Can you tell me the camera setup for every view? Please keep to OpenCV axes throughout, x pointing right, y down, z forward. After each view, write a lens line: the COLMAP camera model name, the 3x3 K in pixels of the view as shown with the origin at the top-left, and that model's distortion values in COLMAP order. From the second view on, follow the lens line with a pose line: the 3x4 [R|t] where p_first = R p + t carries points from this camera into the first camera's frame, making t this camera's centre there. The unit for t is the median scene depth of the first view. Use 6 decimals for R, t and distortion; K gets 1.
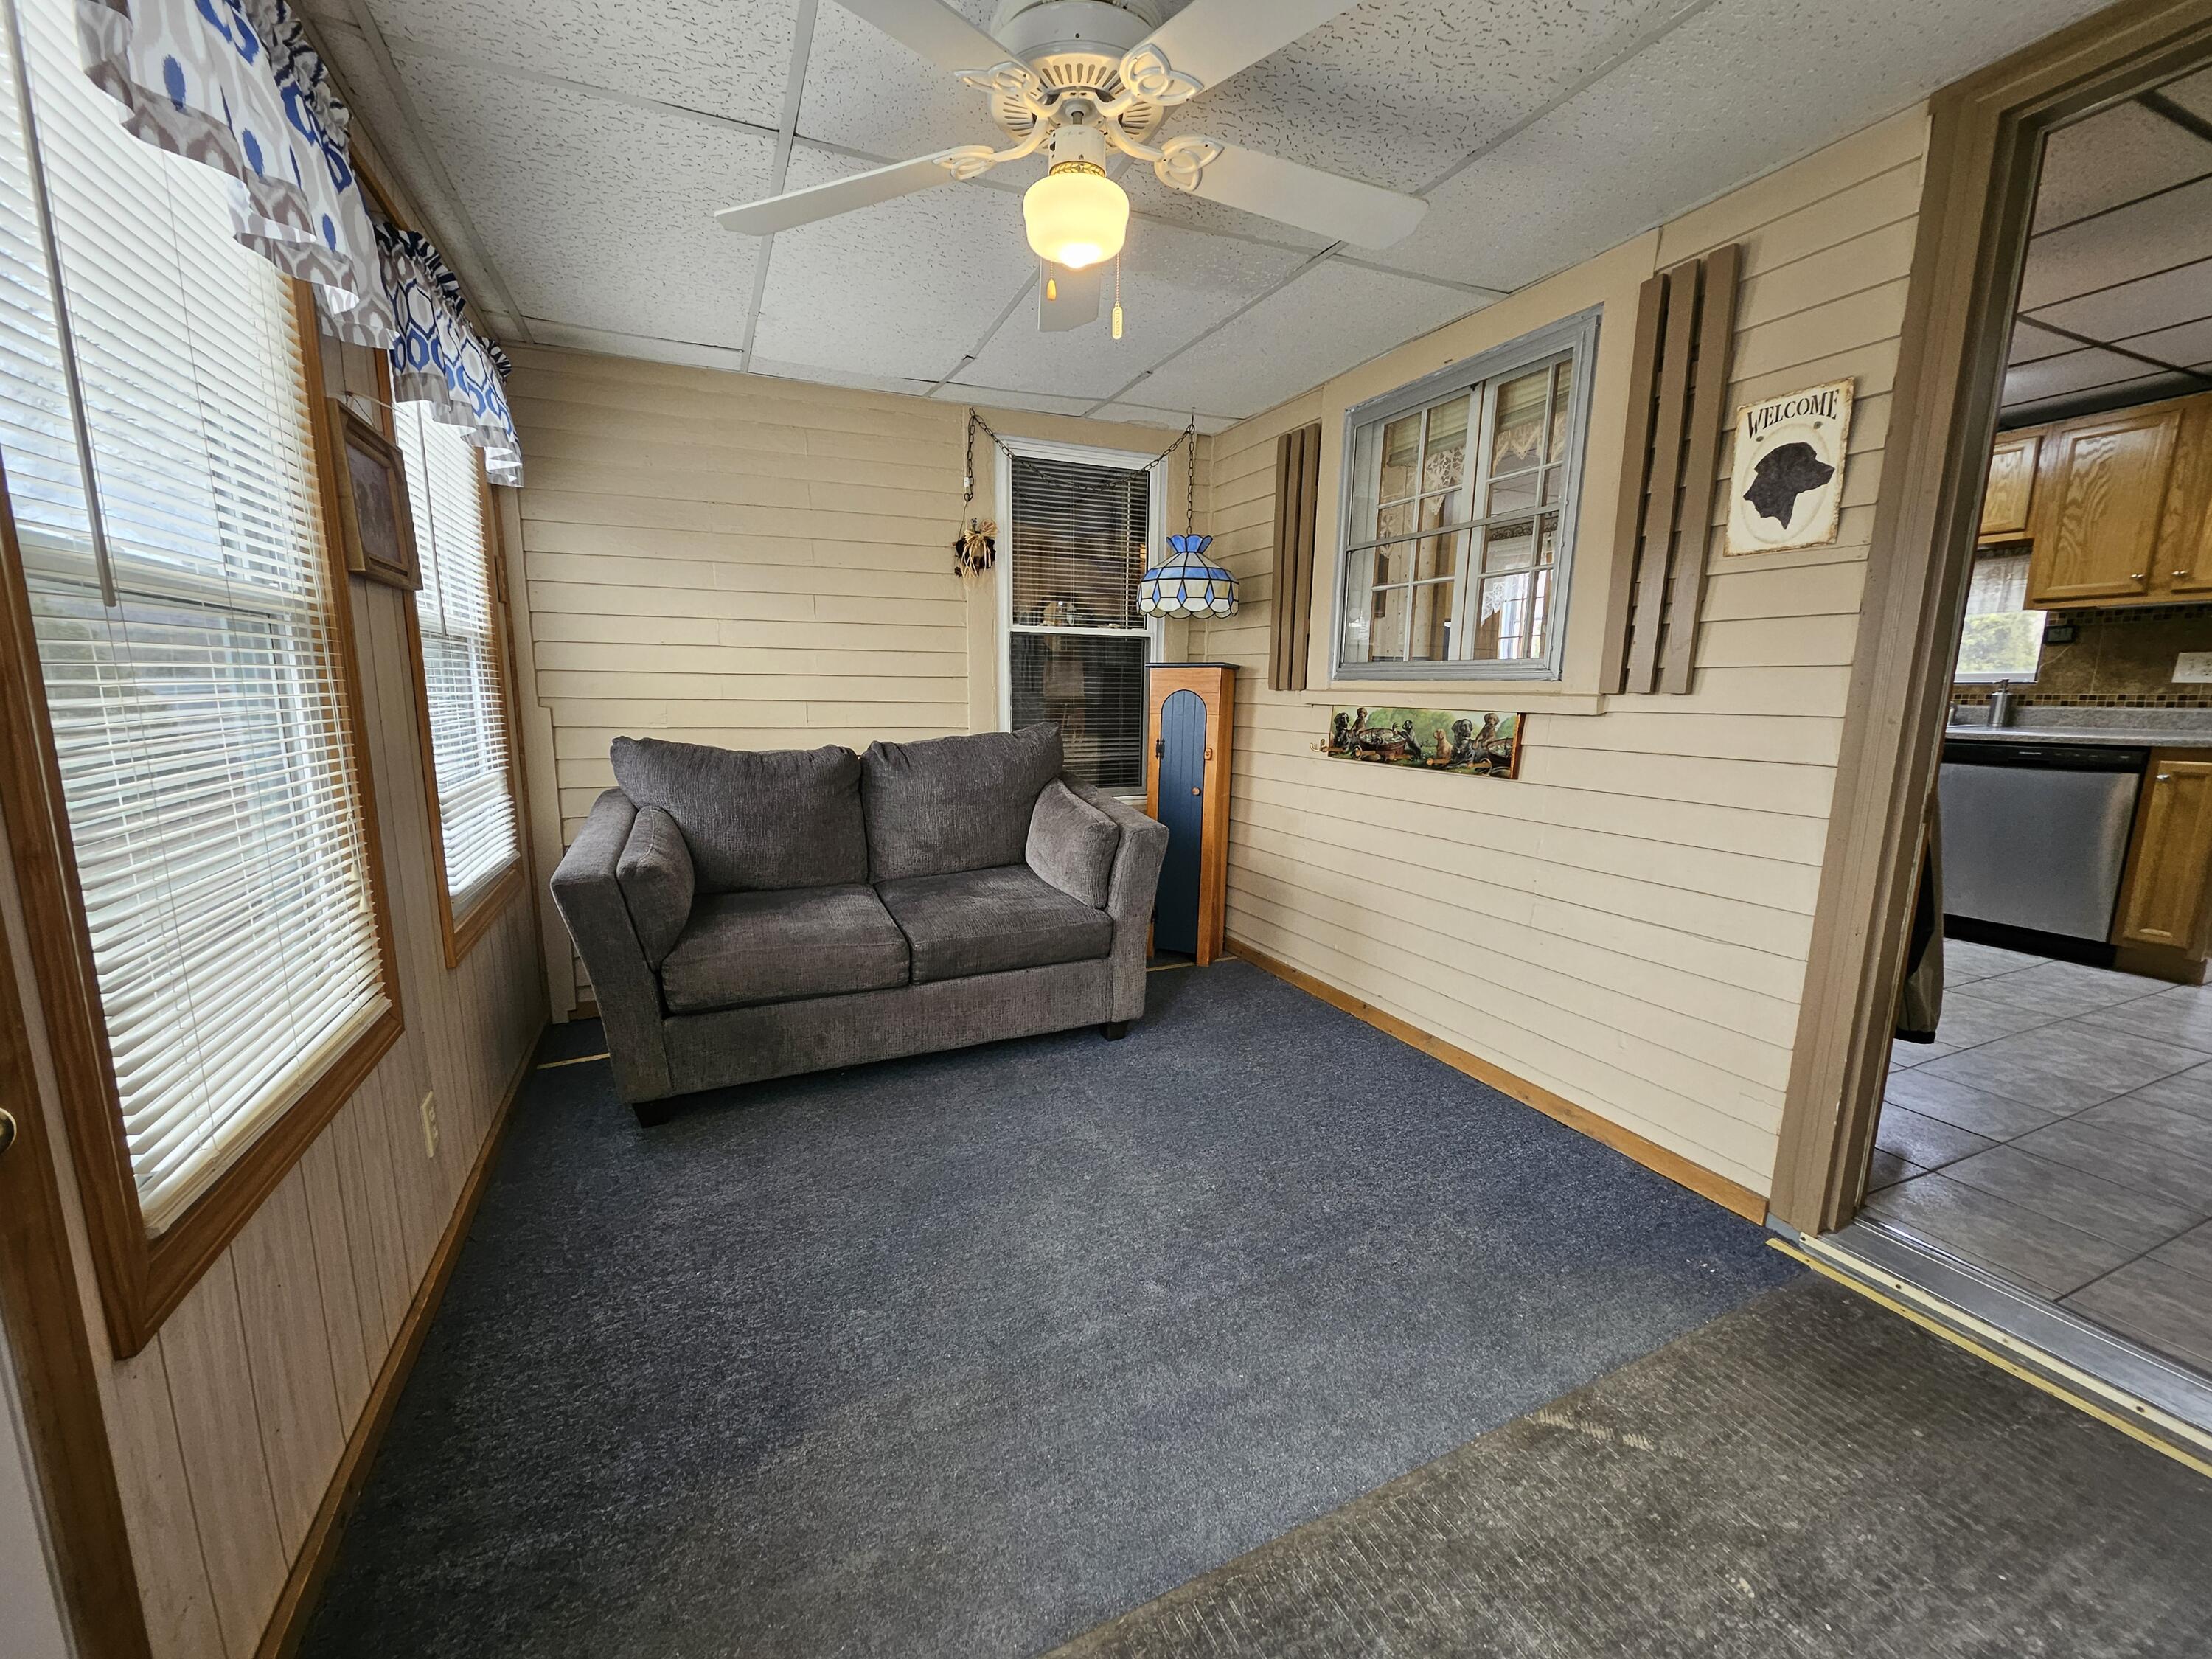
lens RADIAL K [[864.9, 0, 1094.5], [0, 864.9, 833.2], [0, 0, 1]] dist [0.002657, -0.000998]
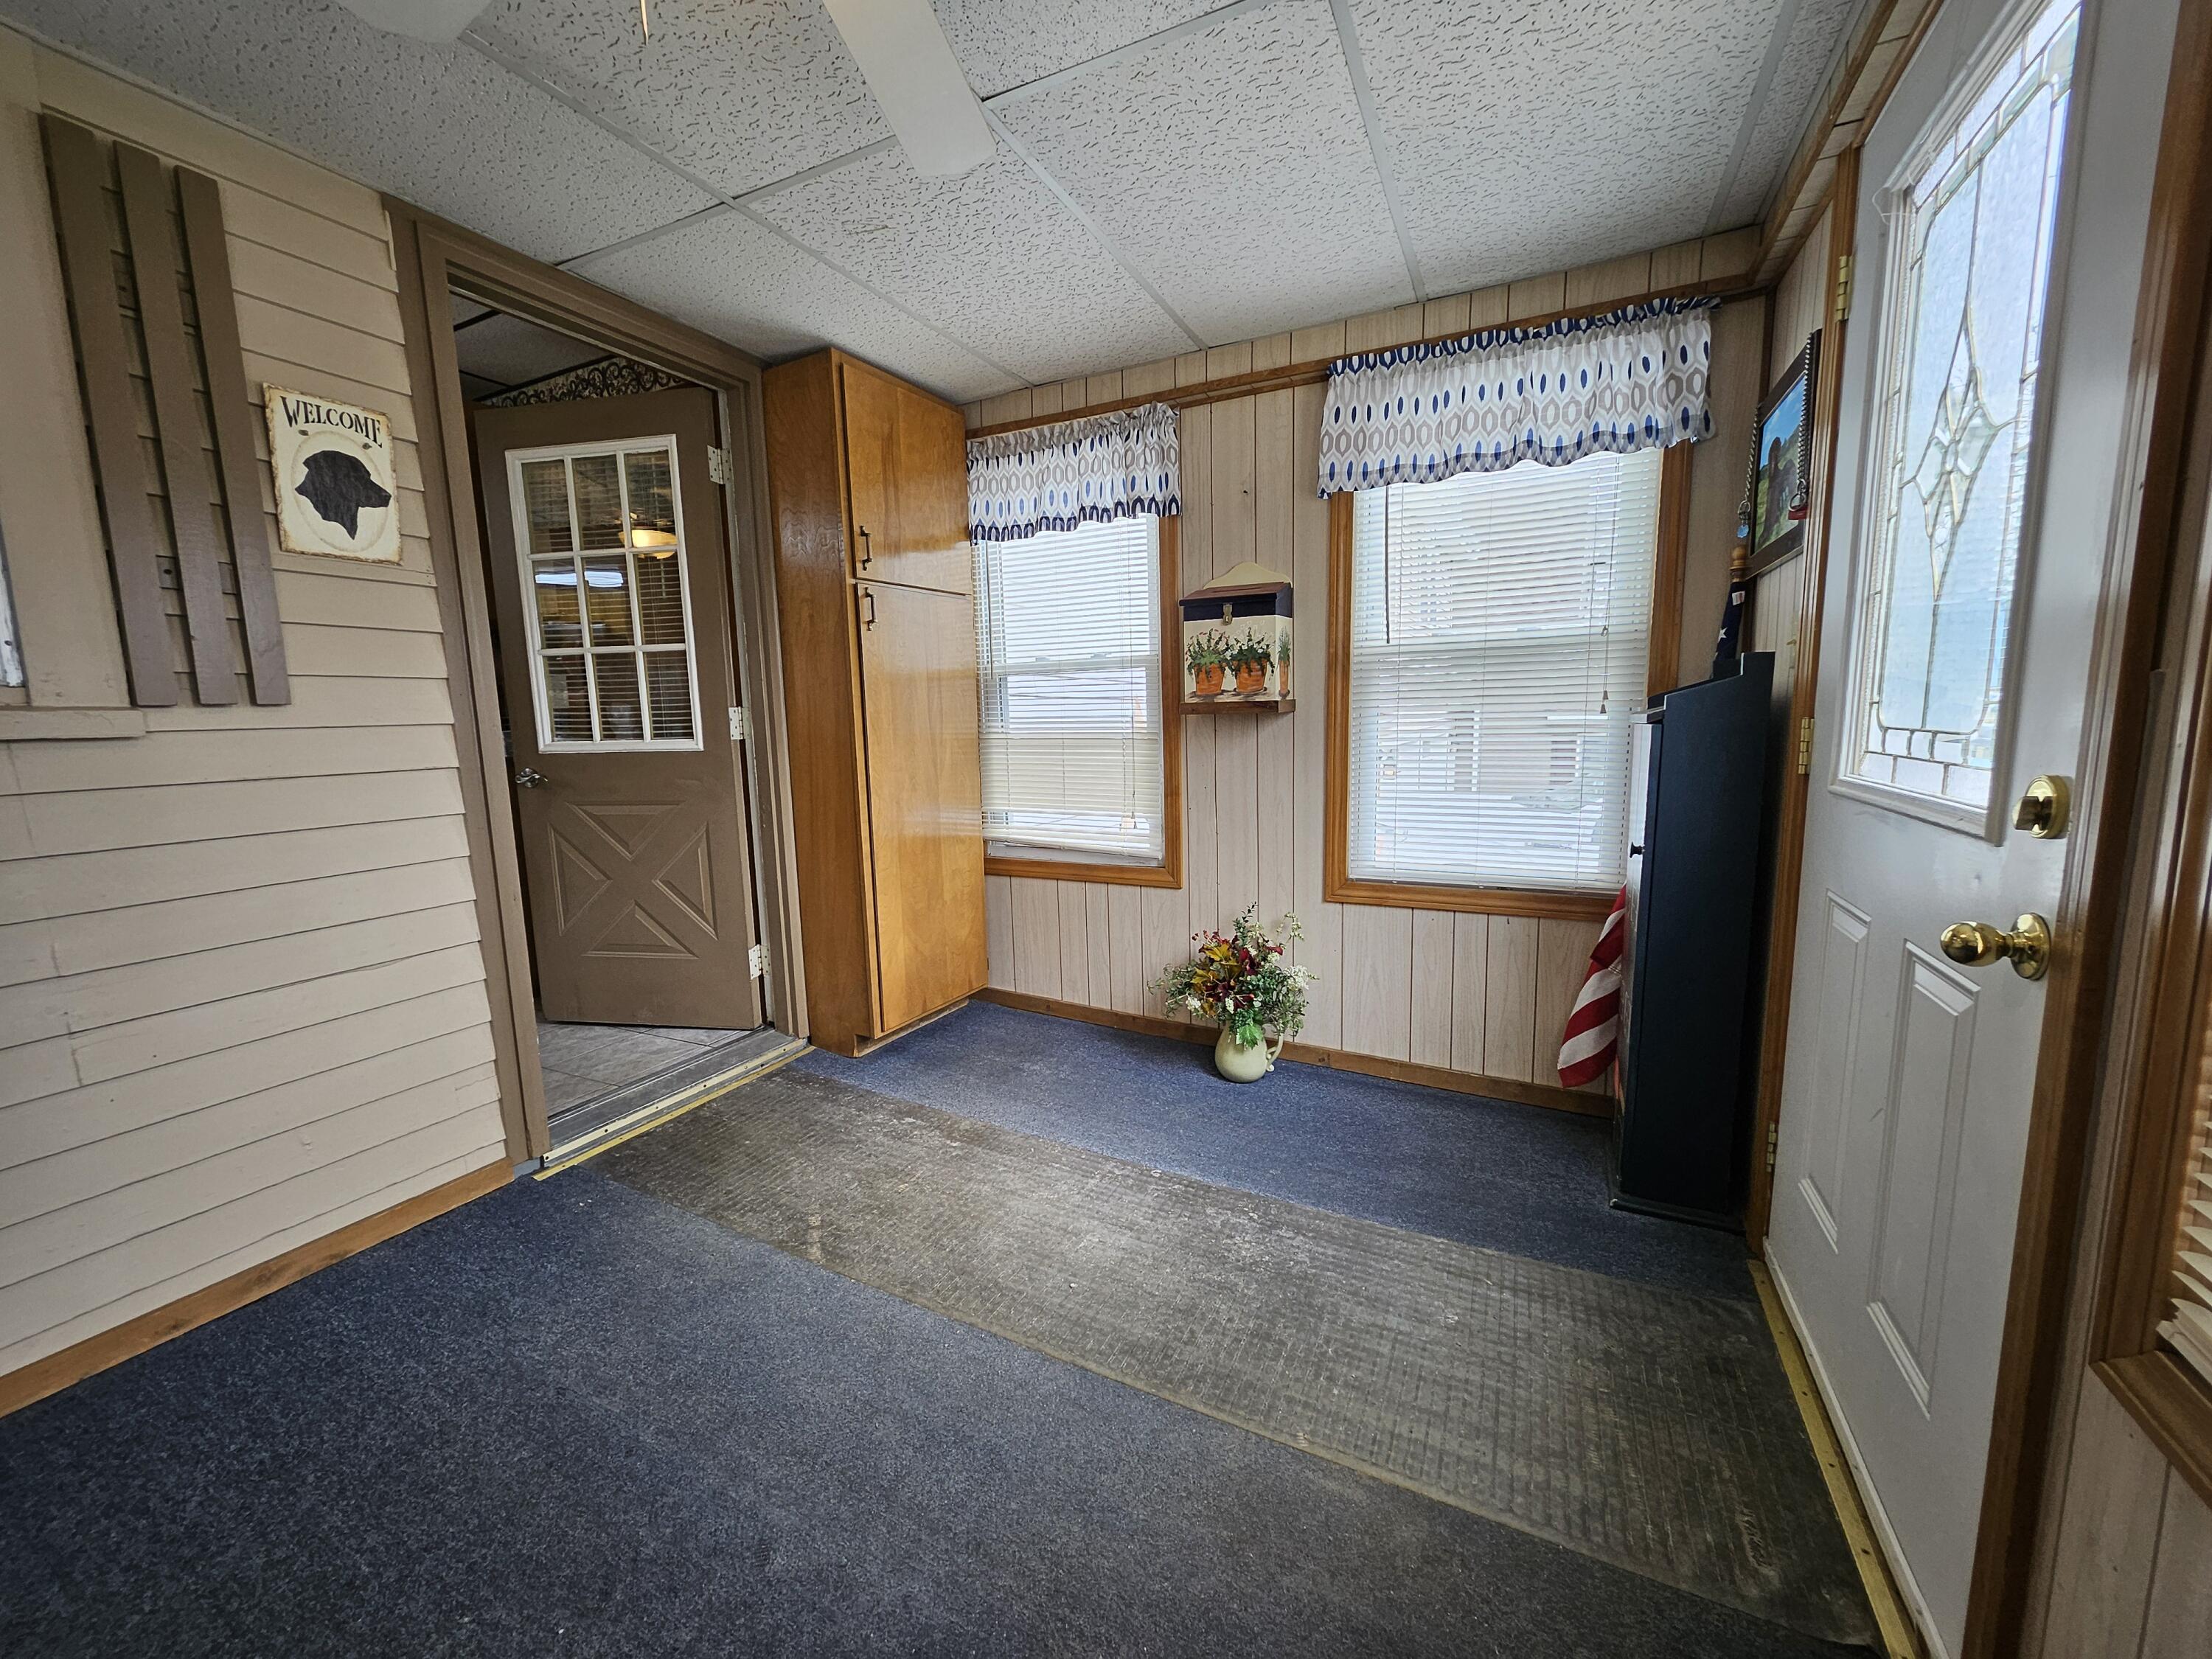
lens RADIAL K [[864.9, 0, 1105.0], [0, 864.9, 828.5], [0, 0, 1]] dist [0.002657, -0.000998]
pose [[-0.637363, -0.104843, 0.763398, -0.557283], [0.137907, 0.959185, 0.246871, -0.162679], [-0.758122, 0.262624, -0.596891, 1.047747]]
